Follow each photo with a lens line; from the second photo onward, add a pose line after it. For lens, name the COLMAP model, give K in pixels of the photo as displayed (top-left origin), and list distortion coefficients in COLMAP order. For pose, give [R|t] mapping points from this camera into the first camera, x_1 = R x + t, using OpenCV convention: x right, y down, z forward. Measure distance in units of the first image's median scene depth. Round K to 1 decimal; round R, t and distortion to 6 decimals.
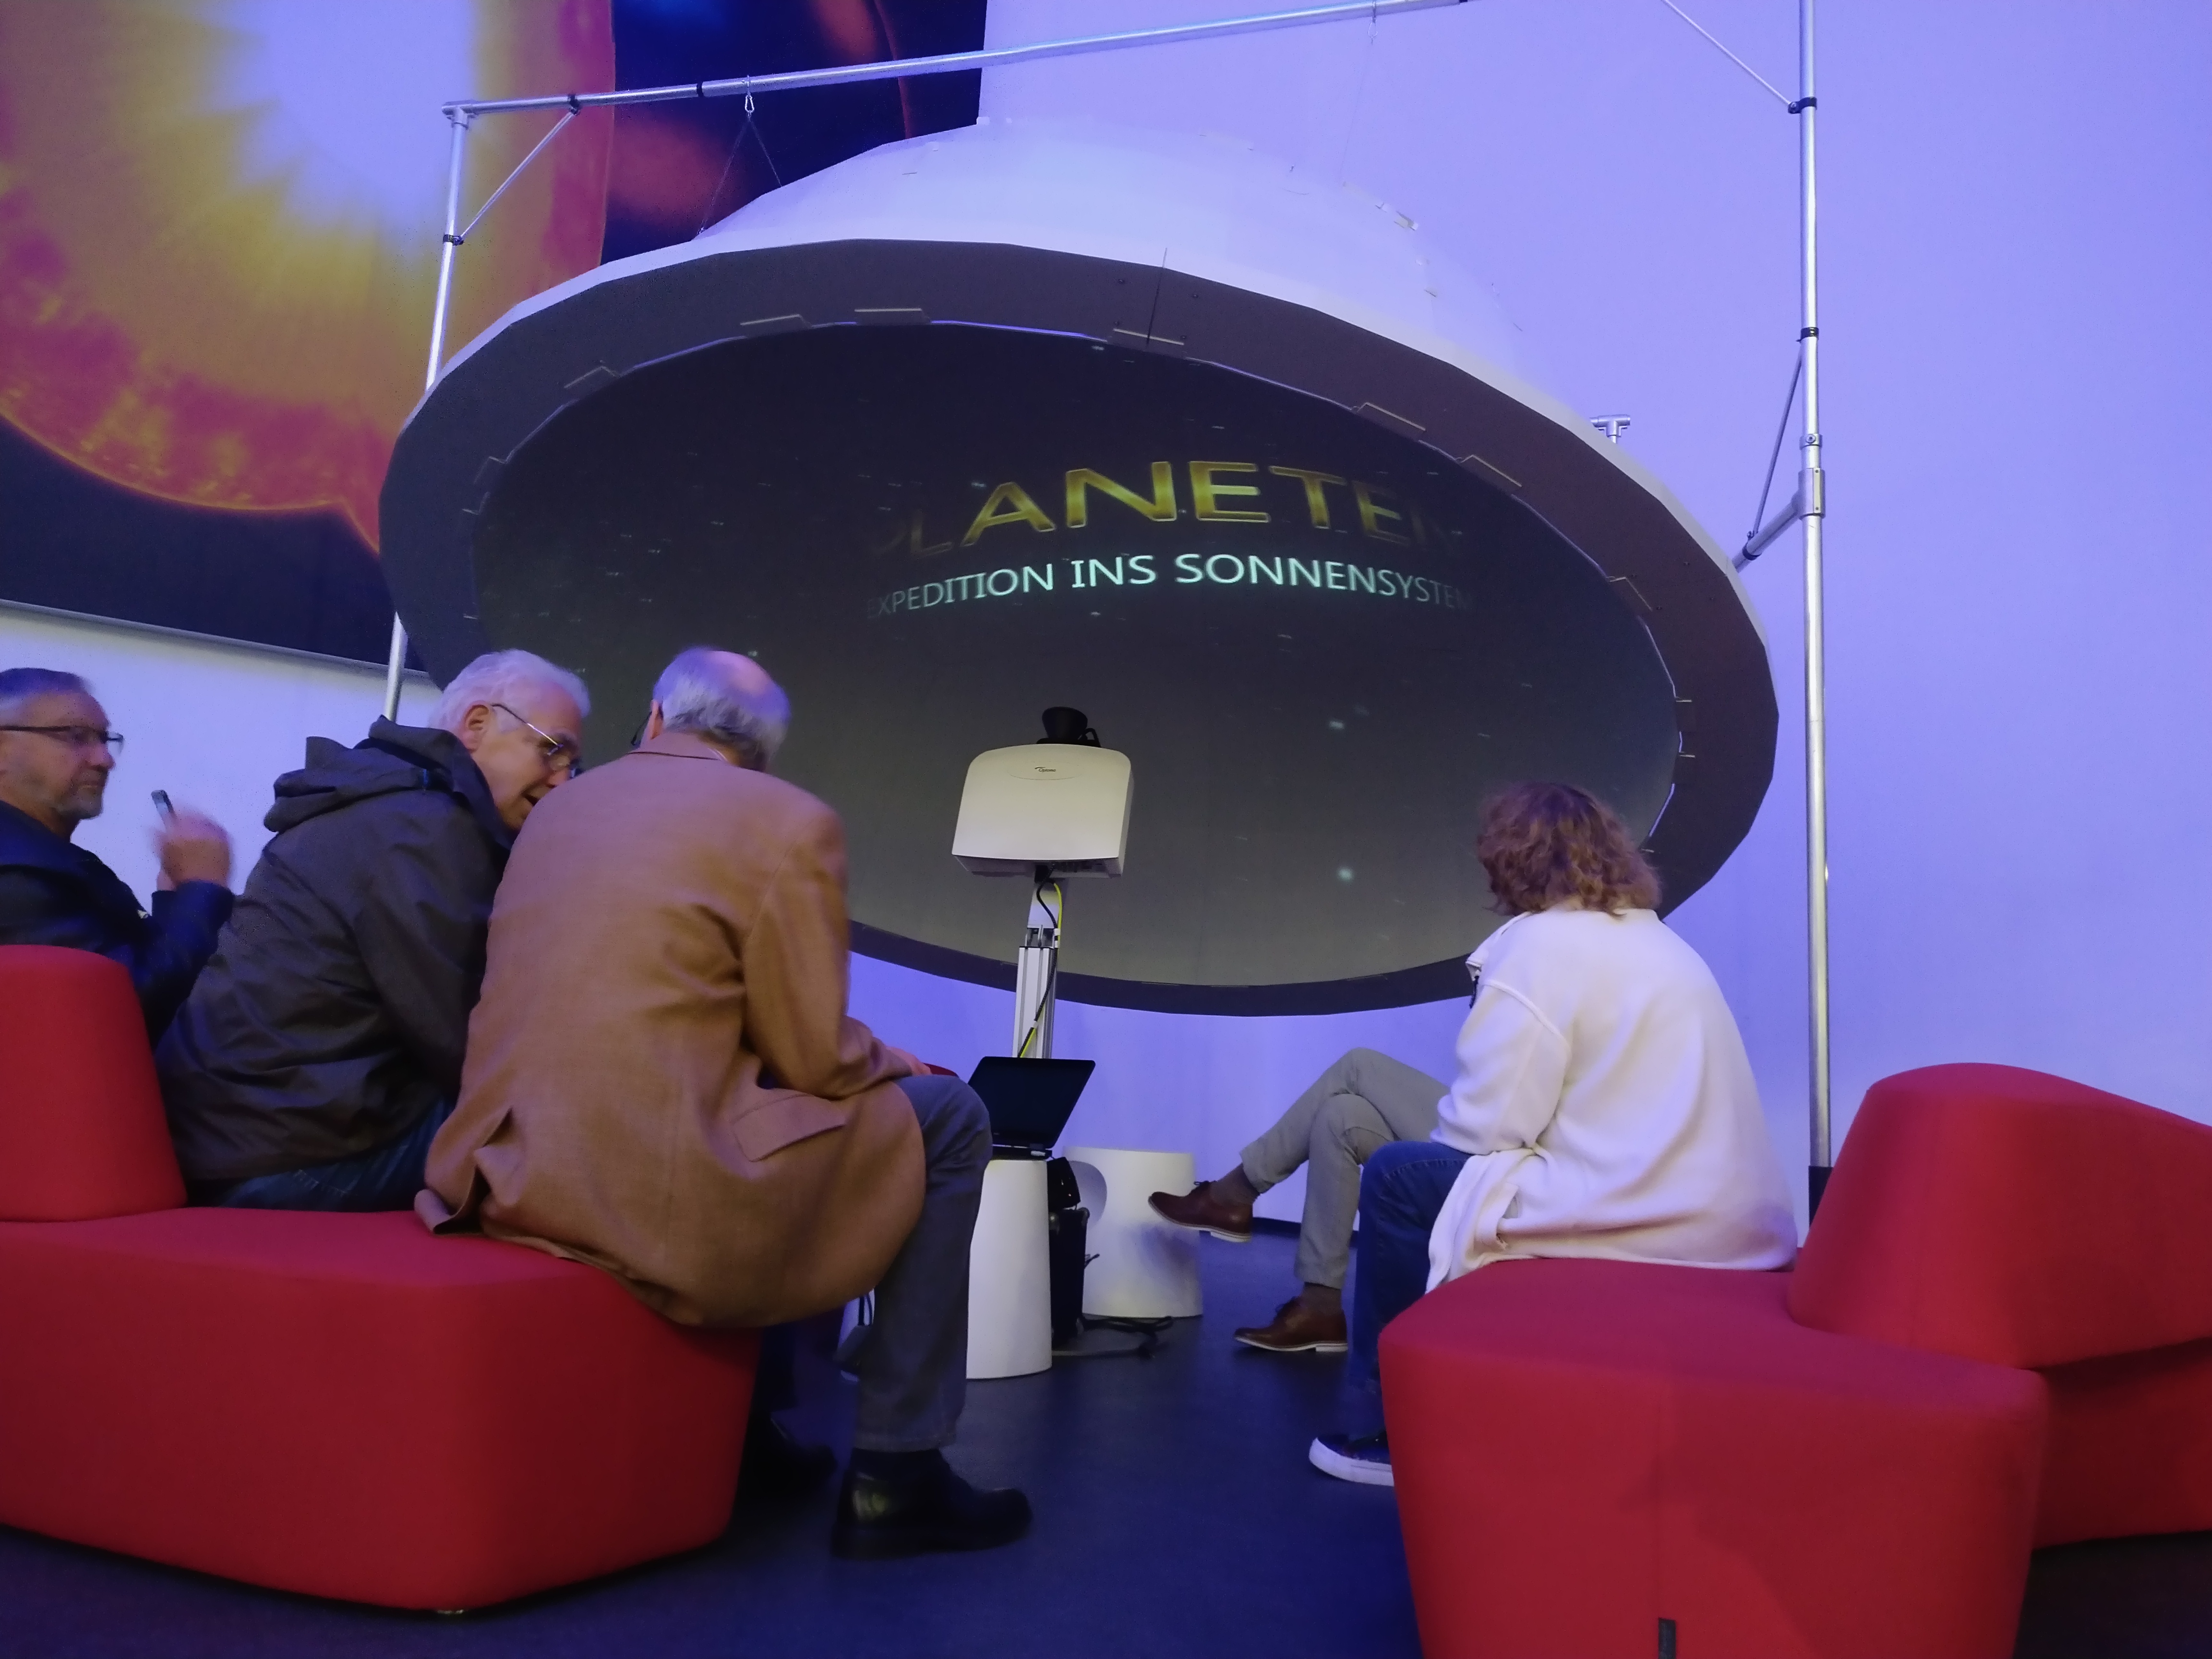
lens RADIAL K [[1744.0, 0, 1106.0], [0, 1744.0, 829.5], [0, 0, 1]] dist [0.001870, -0.000703]
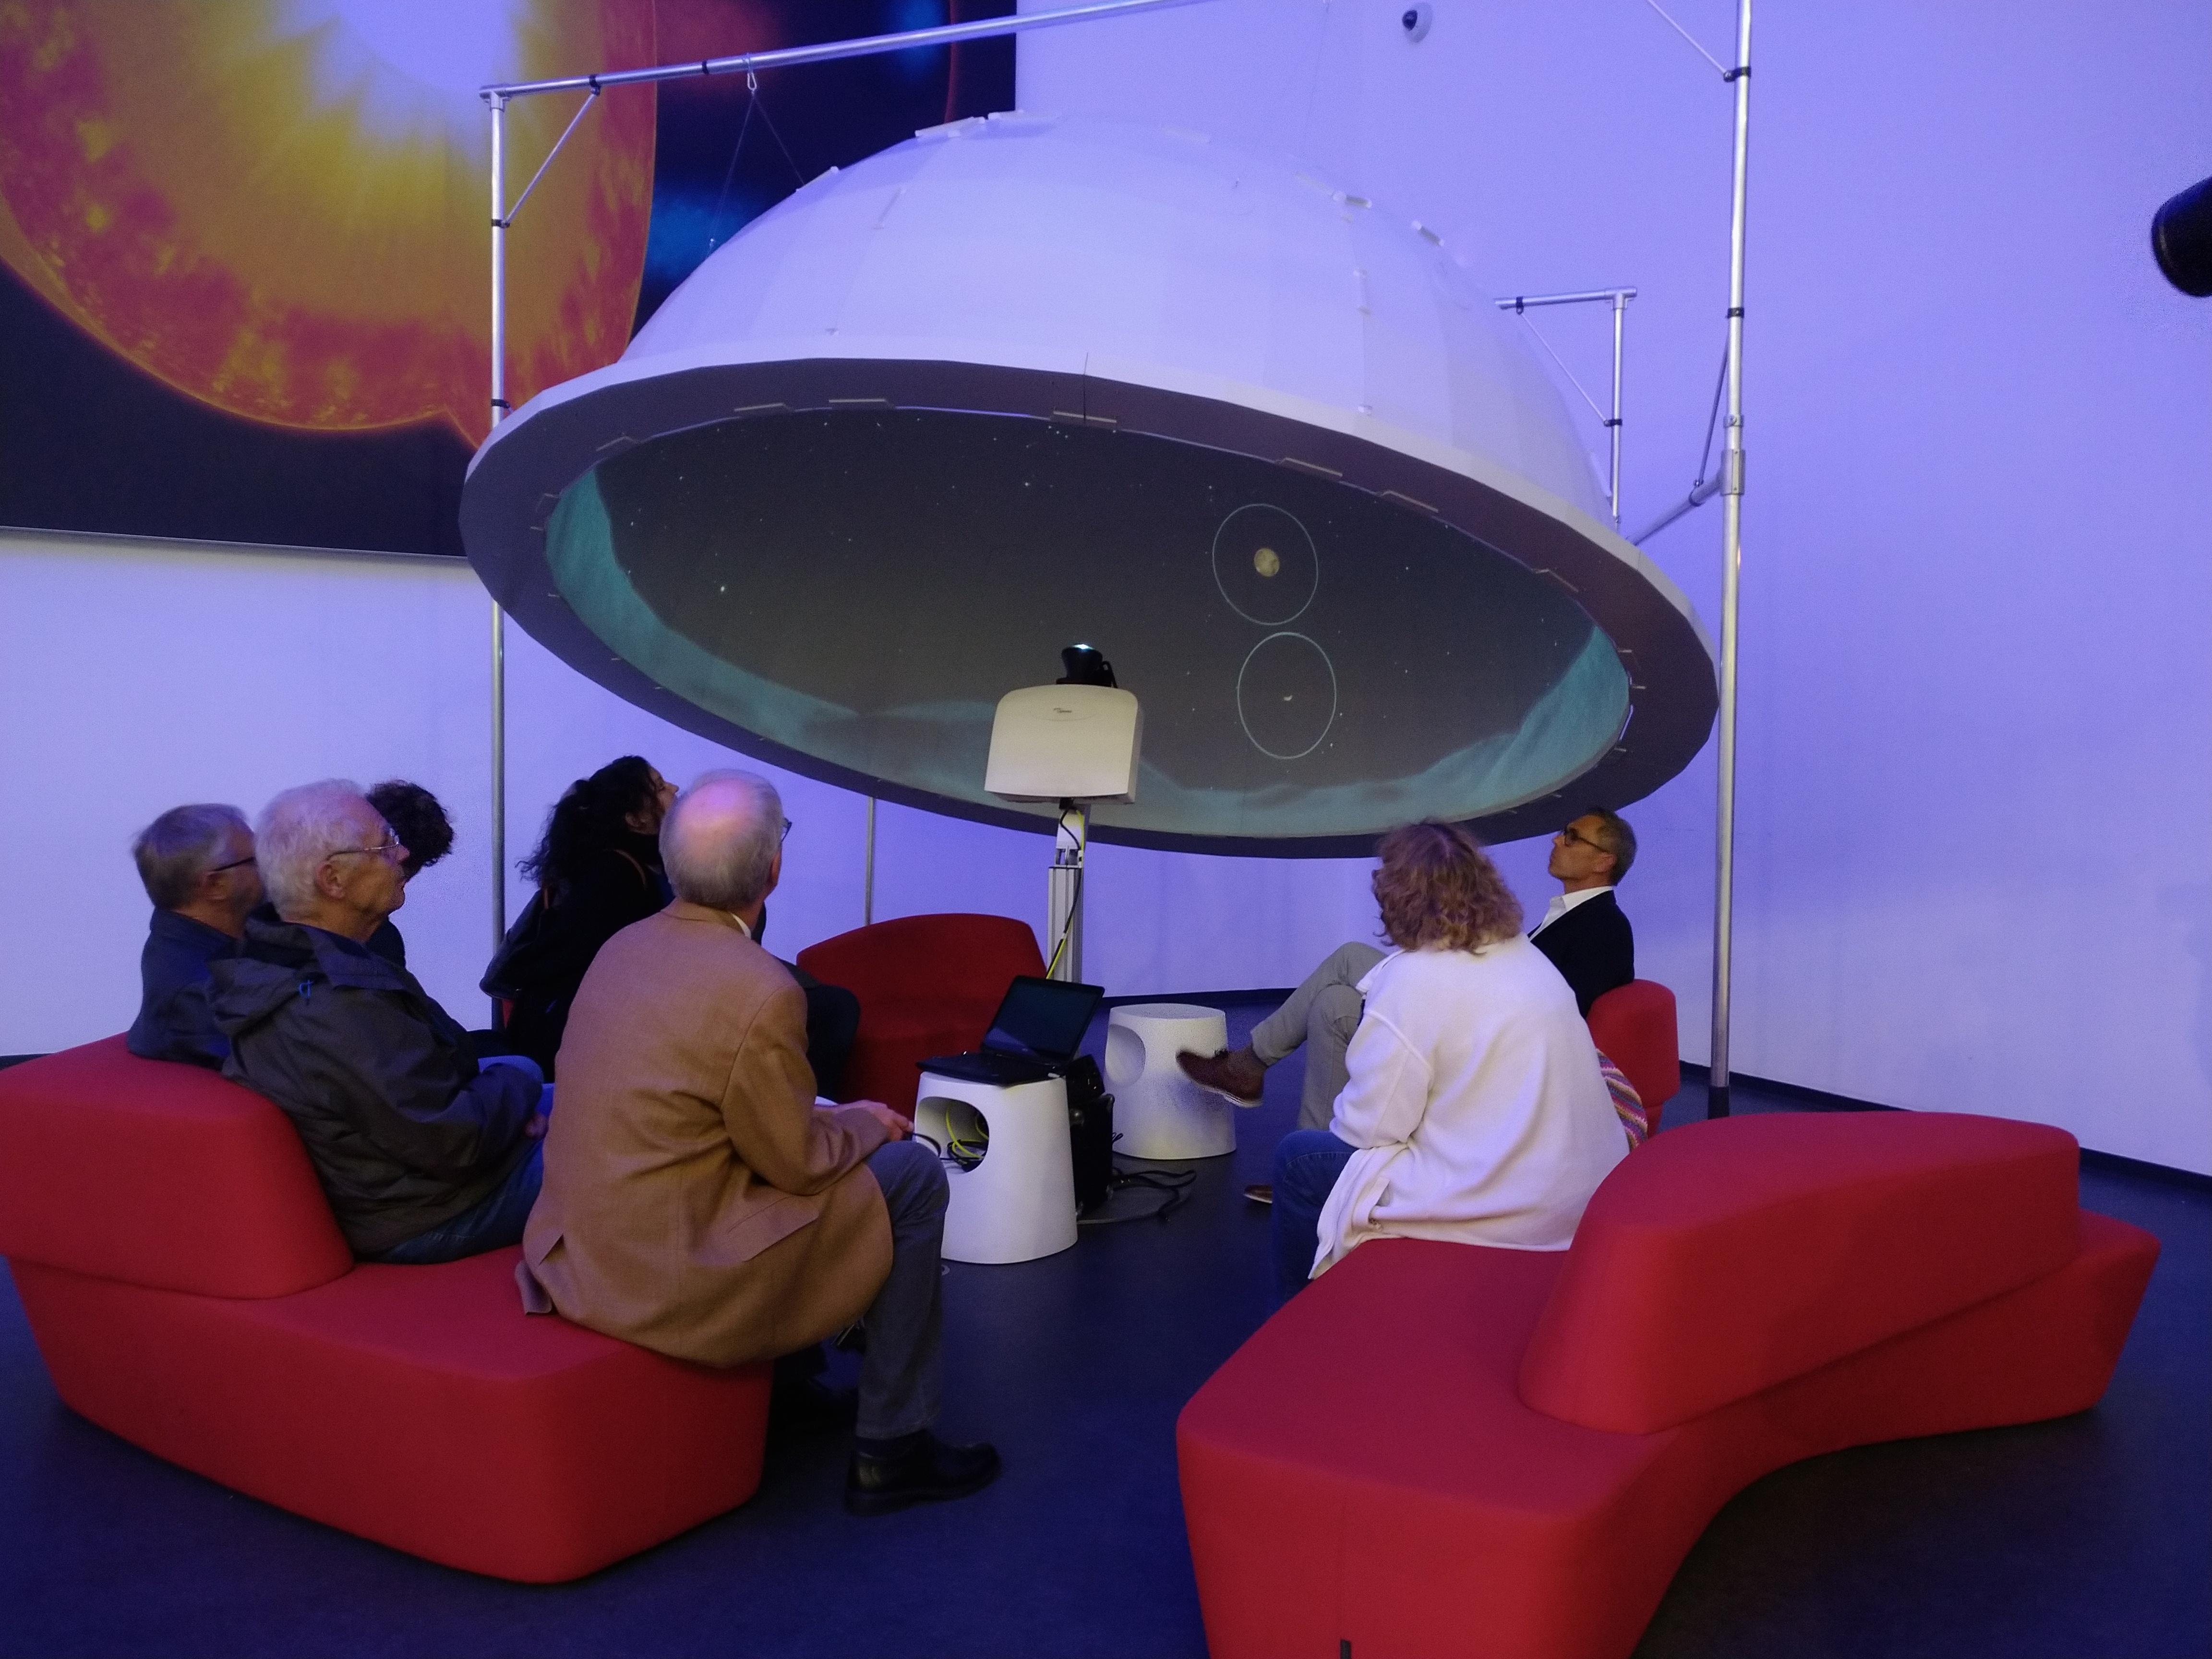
lens RADIAL K [[1744.0, 0, 1106.0], [0, 1744.0, 829.5], [0, 0, 1]] dist [0.001870, -0.000703]
pose [[0.993762, -0.036690, -0.105316, 0.127729], [0.057442, 0.977830, 0.201367, -0.216911], [0.095593, -0.206161, 0.973838, -0.125079]]
